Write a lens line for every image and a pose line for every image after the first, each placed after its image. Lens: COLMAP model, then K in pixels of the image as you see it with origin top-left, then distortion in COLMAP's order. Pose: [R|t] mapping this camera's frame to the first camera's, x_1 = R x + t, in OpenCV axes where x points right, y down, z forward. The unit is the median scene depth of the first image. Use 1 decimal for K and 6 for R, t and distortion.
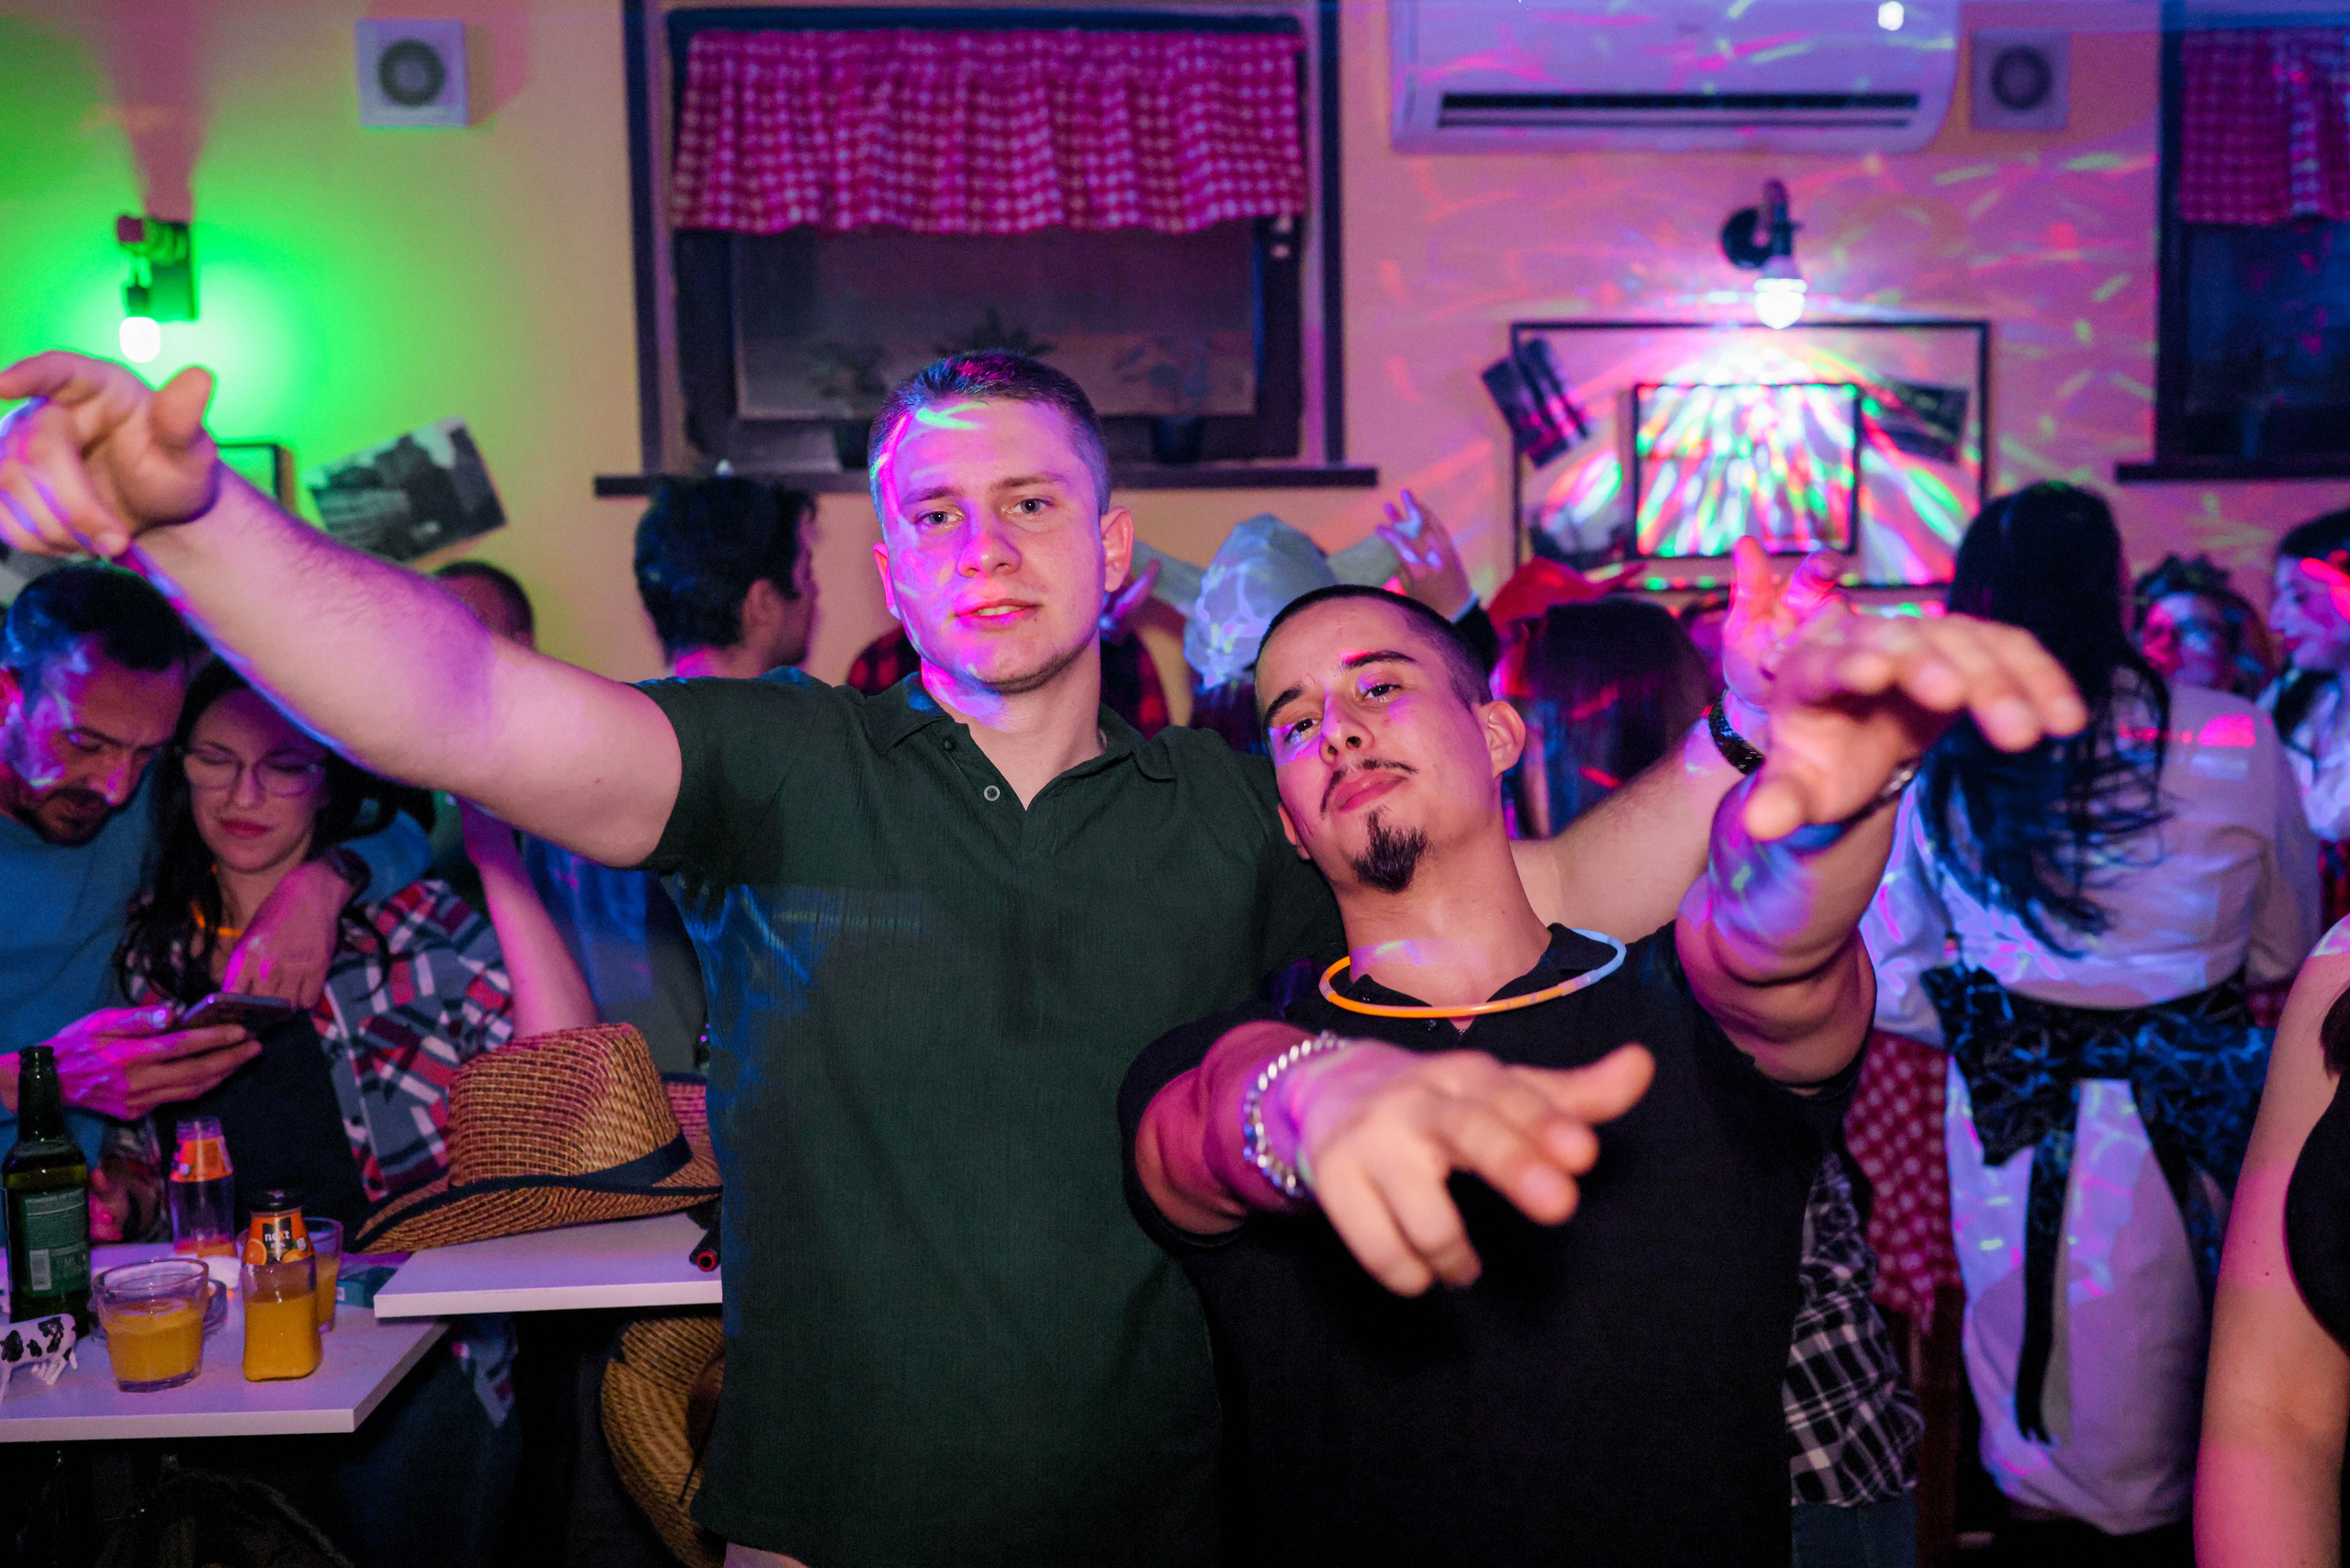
lens RADIAL K [[2209.2, 0, 1200.5], [0, 2209.2, 784.0], [0, 0, 1]] dist [-0.006814, 0.000000]
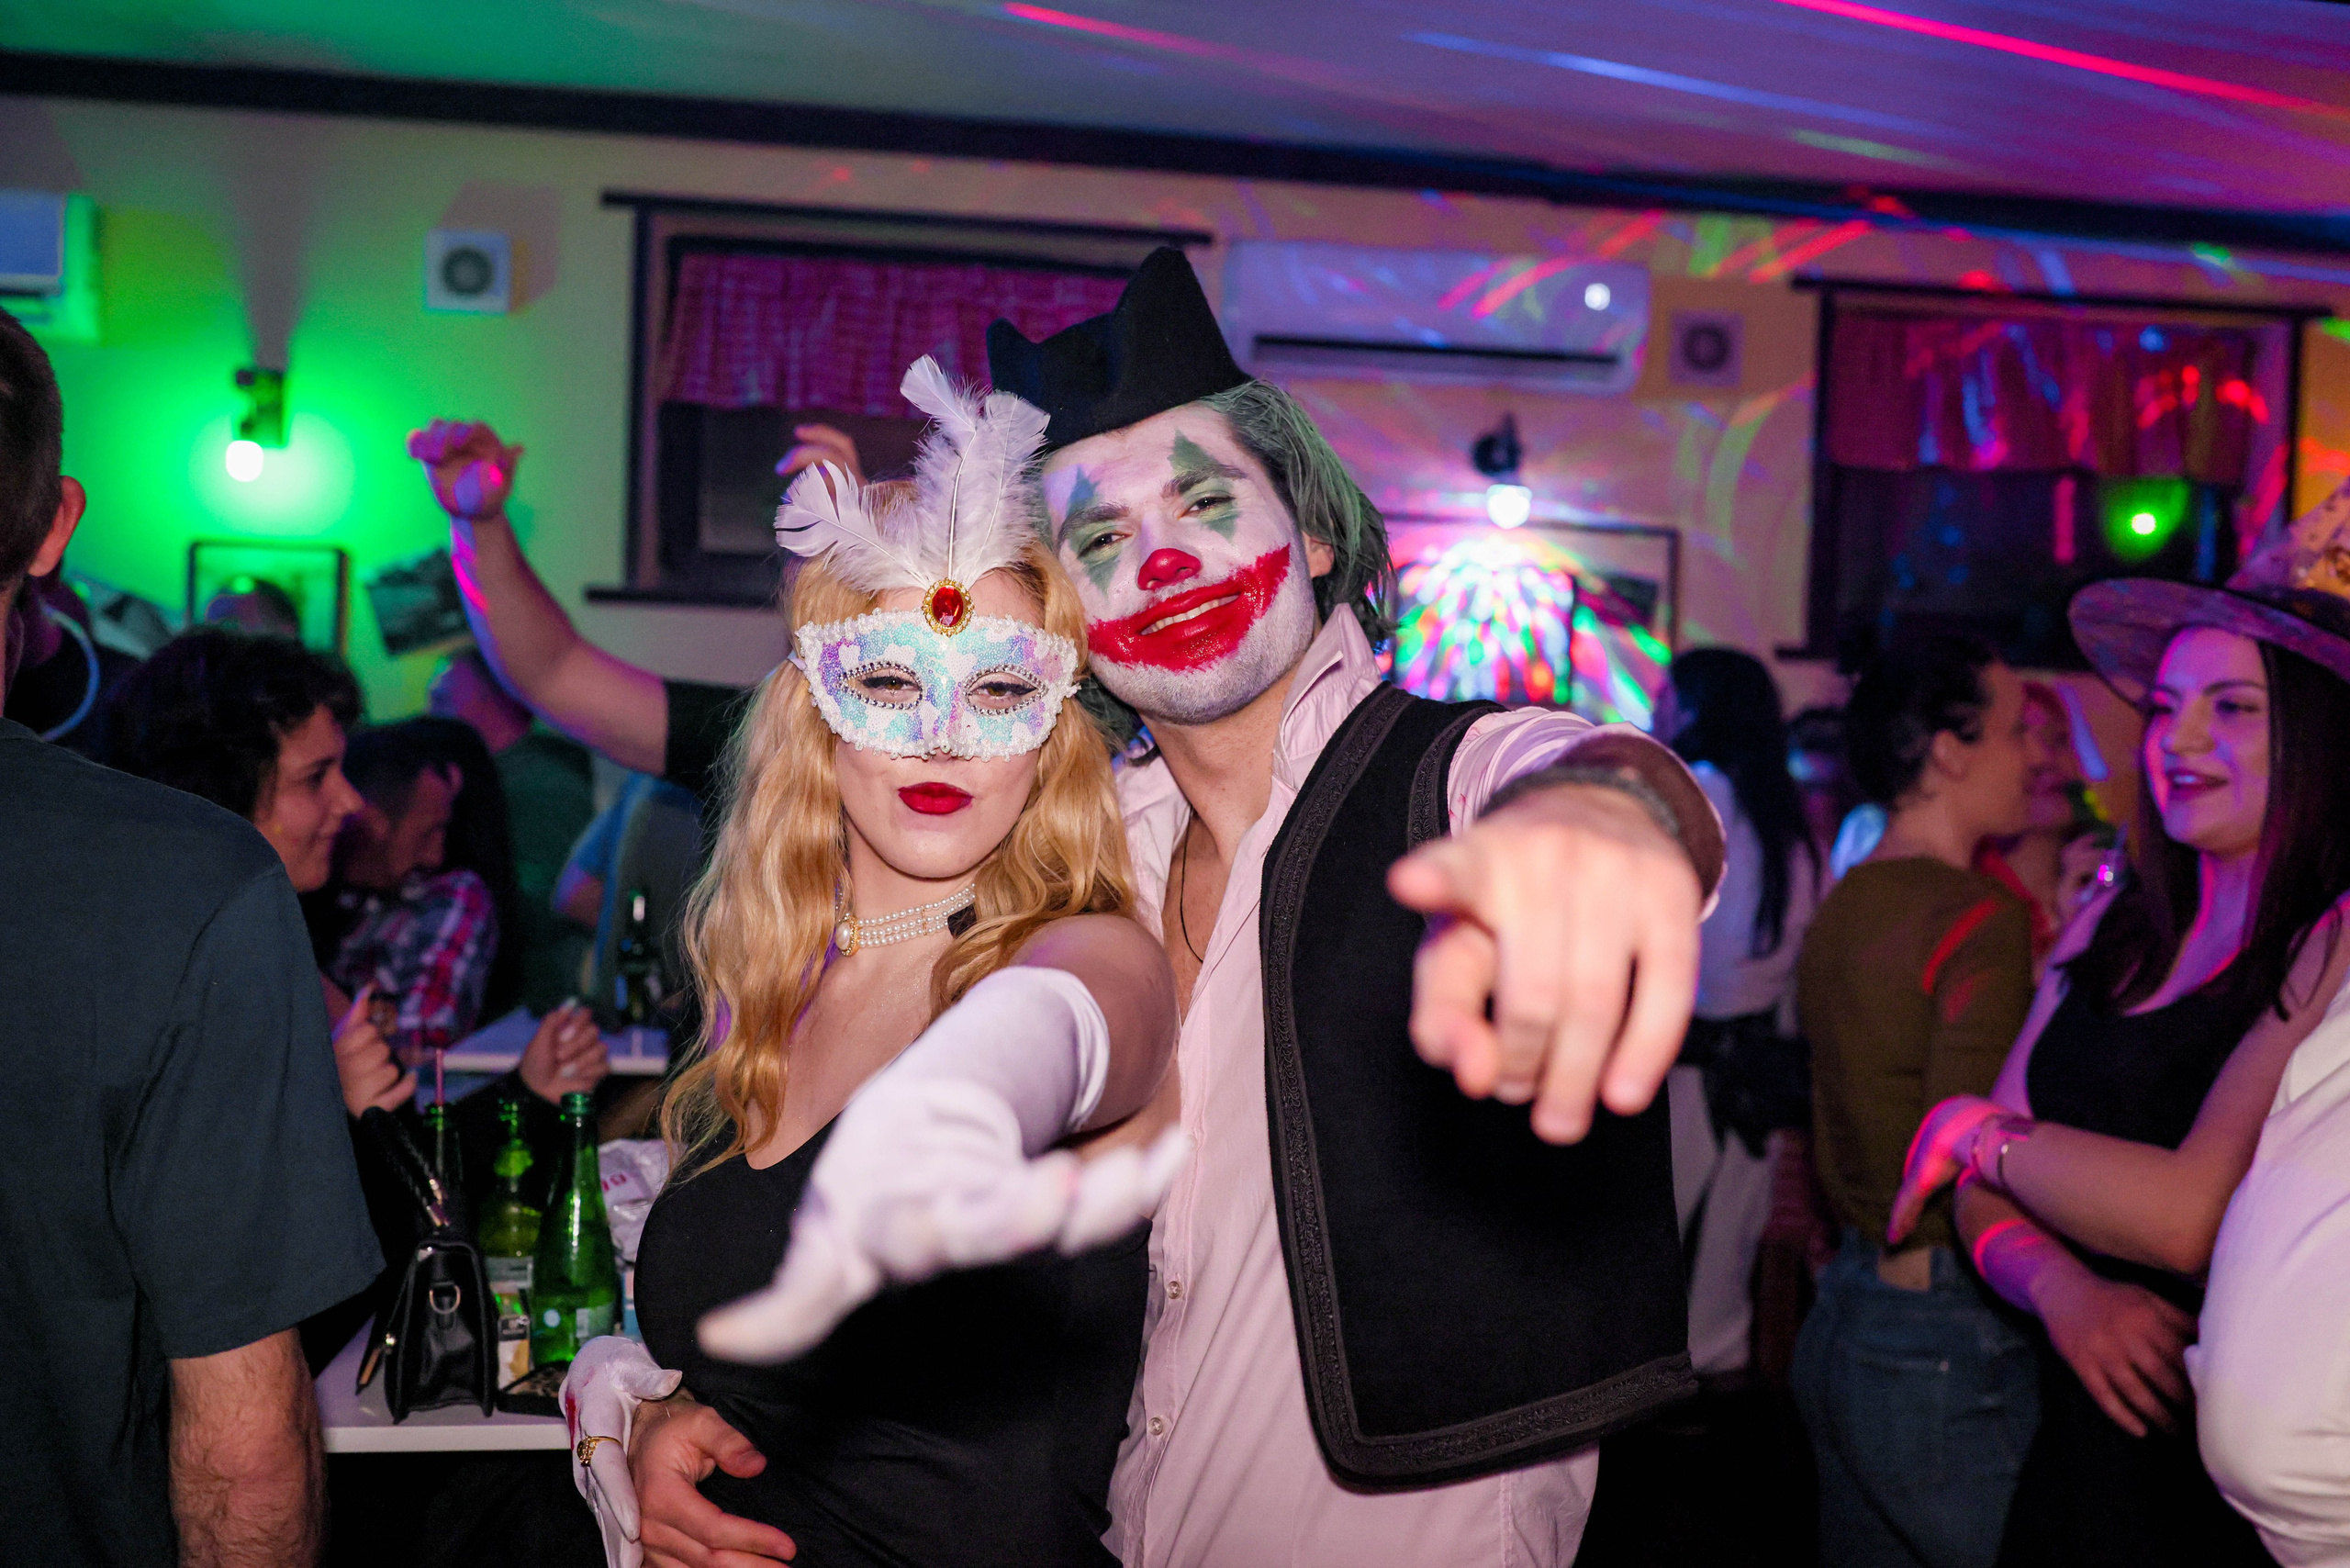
lens RADIAL K [[2209.2, 0, 1153.9], [0, 2209.2, 775.7], [0, 0, 1]] dist [-0.006814, 0.000000]
pose [[0.997900, 0.051795, 0.038889, 0.009687], [-0.048091, 0.994708, -0.090797, 0.068720], [-0.043386, 0.088736, 0.995110, -0.272051]]
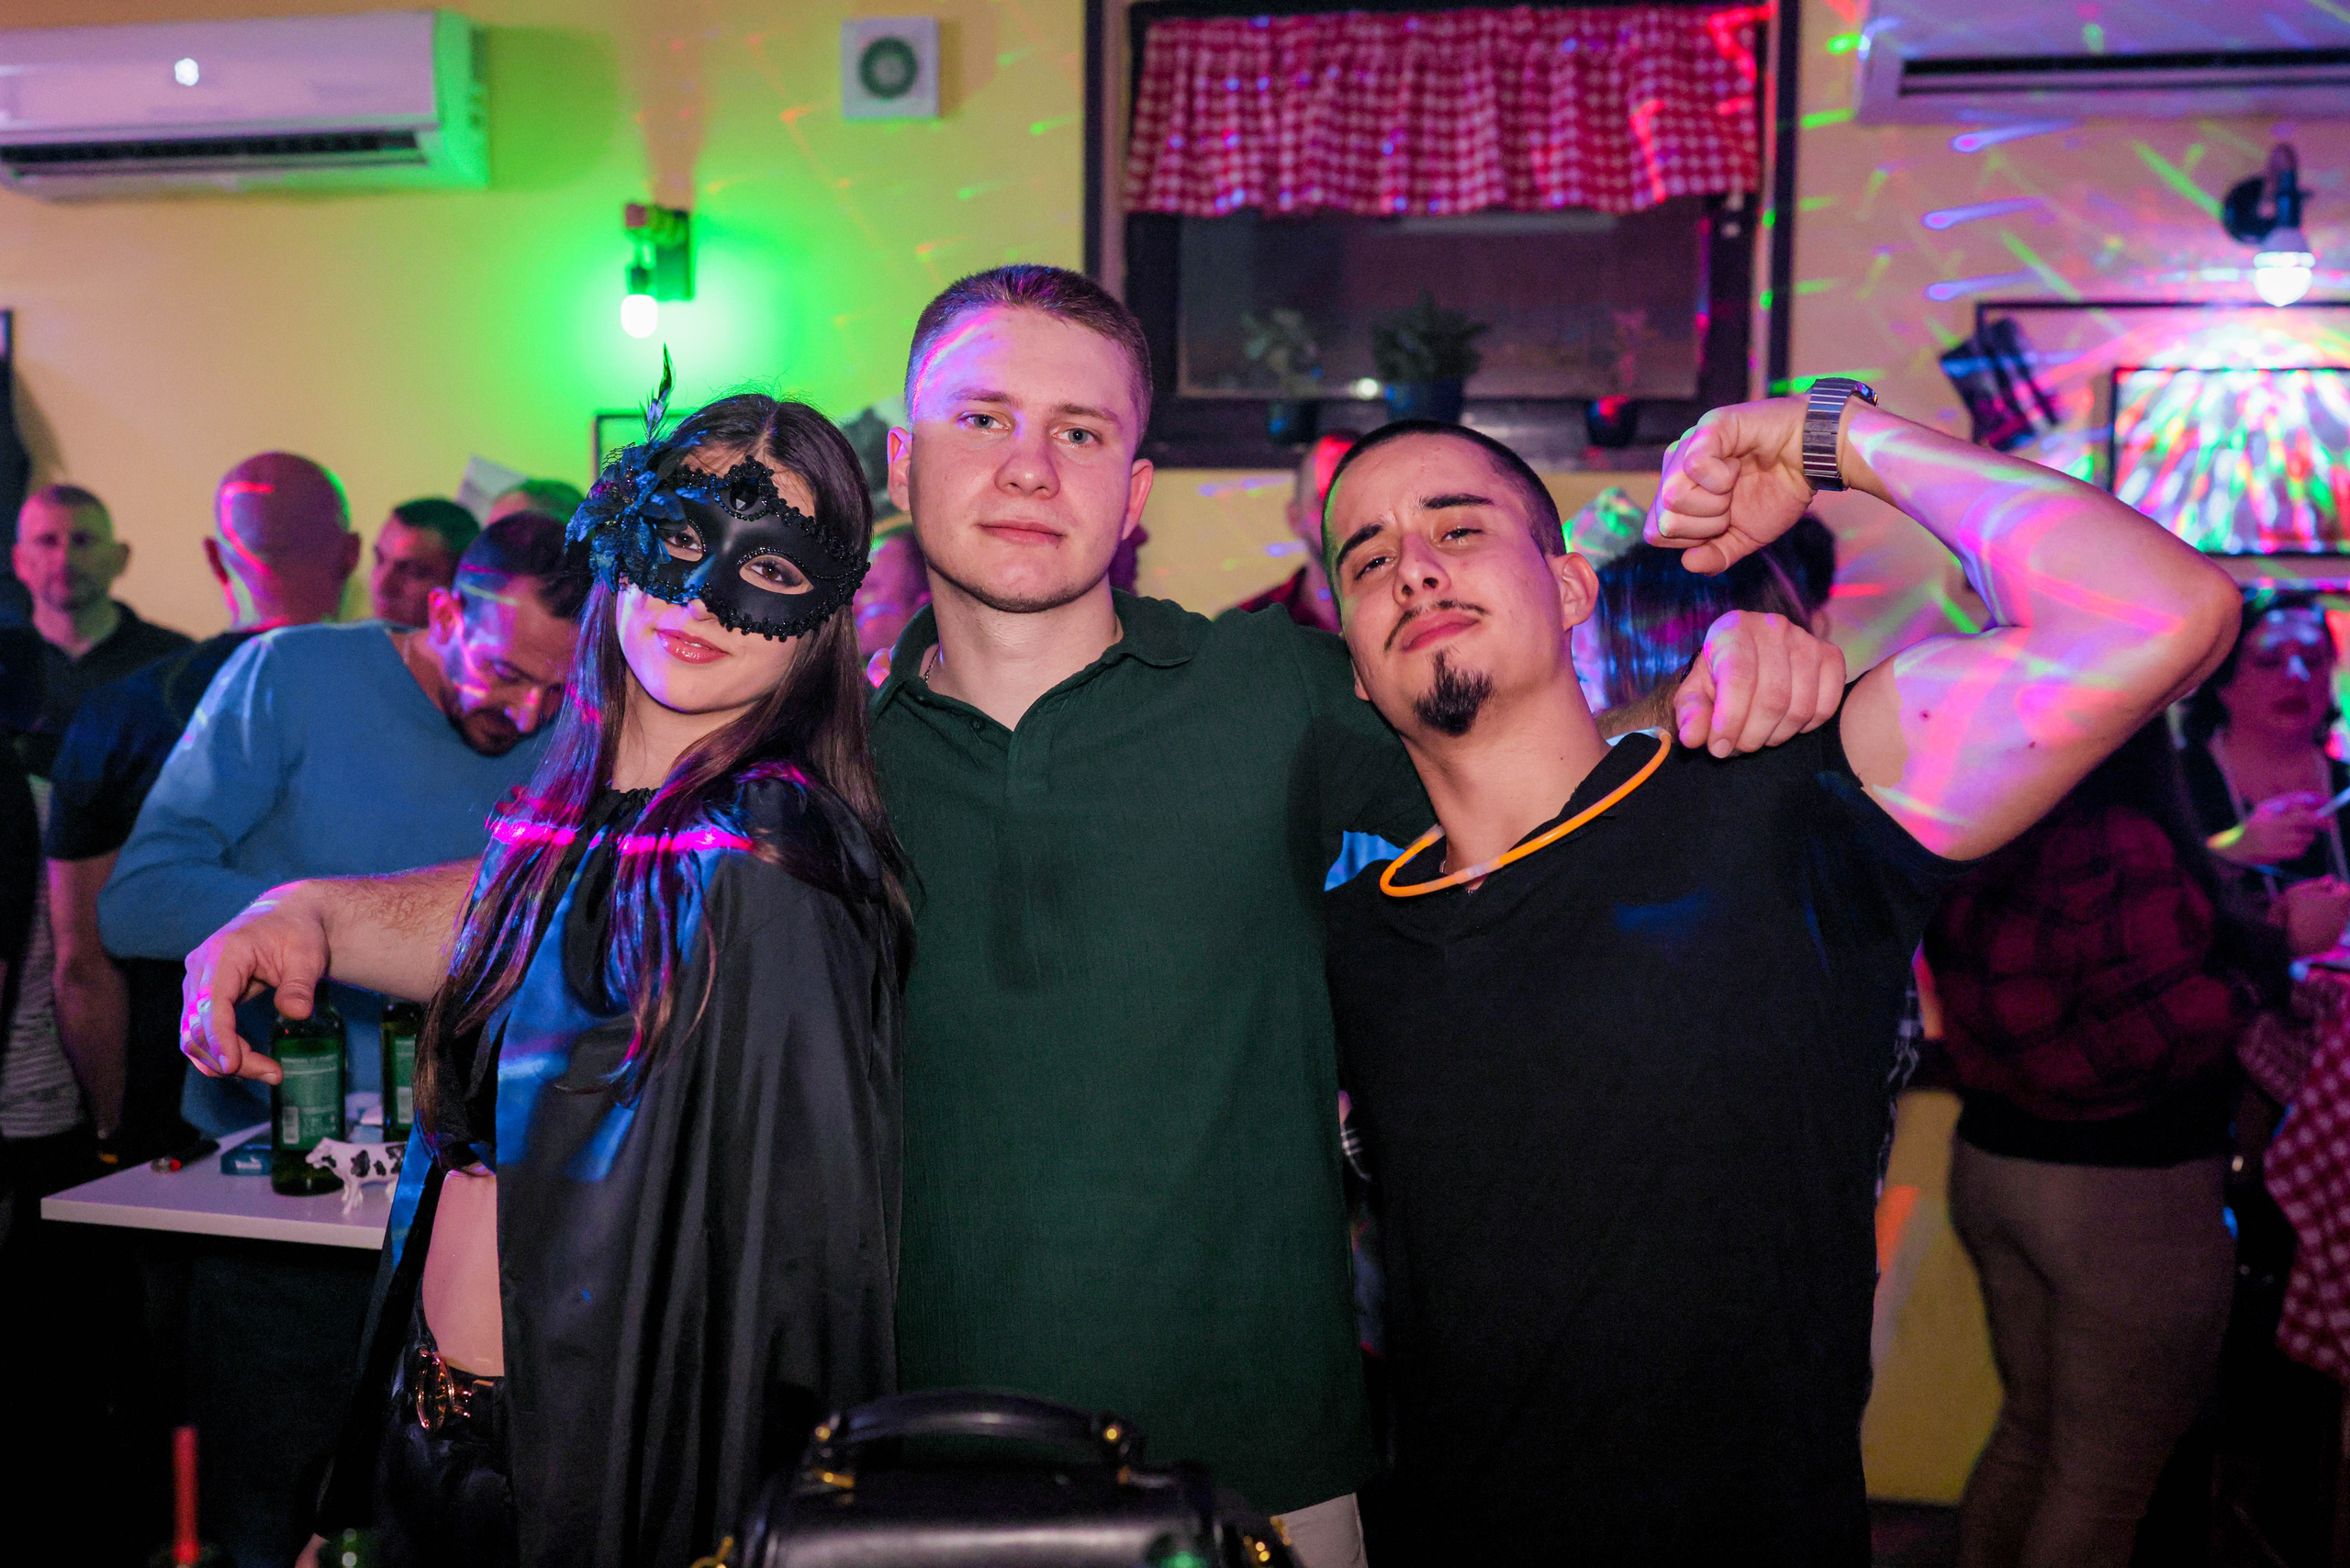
lens RADIAL K [[2209.2, 0, 1168.8], [0, 2209.2, 787.3], [0, 0, 1]] dist [-0.006814, 0.000000]
pose [[0.968863, 0.050932, -0.242304, 0.045967], [-0.052998, 0.998593, -0.002011, 0.018266], [0.241861, 0.014790, 0.970198, 0.005663]]
